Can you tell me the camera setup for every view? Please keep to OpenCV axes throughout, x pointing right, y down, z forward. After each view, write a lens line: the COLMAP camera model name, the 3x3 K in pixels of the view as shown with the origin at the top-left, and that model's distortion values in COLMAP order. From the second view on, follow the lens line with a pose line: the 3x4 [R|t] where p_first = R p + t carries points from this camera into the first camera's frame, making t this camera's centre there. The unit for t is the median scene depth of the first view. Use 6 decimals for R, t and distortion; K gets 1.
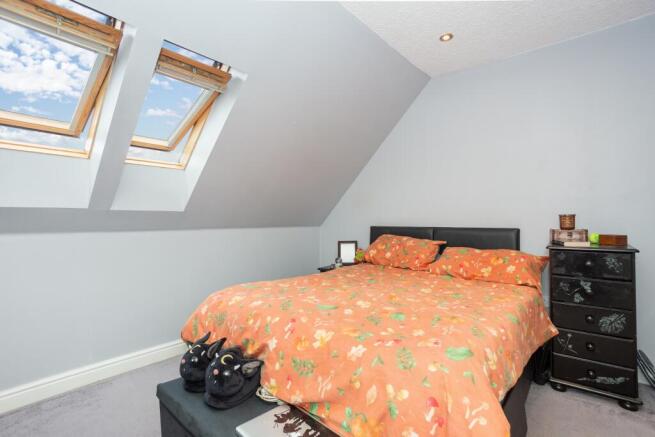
lens RADIAL K [[317.9, 0, 323.9], [0, 317.9, 216.0], [0, 0, 1]] dist [-0.049957, 0.029450]
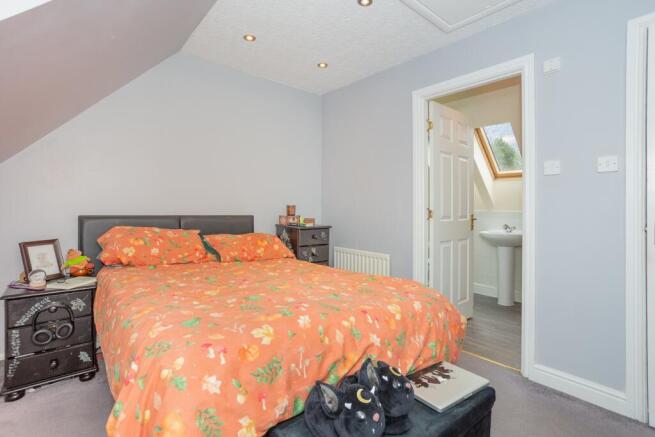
lens RADIAL K [[317.9, 0, 323.9], [0, 317.9, 216.0], [0, 0, 1]] dist [-0.049957, 0.029450]
pose [[0.177275, -0.017575, 0.984004, -0.647292], [-0.022777, 0.999499, 0.021955, 0.008932], [-0.983898, -0.026304, 0.176786, 0.575243]]
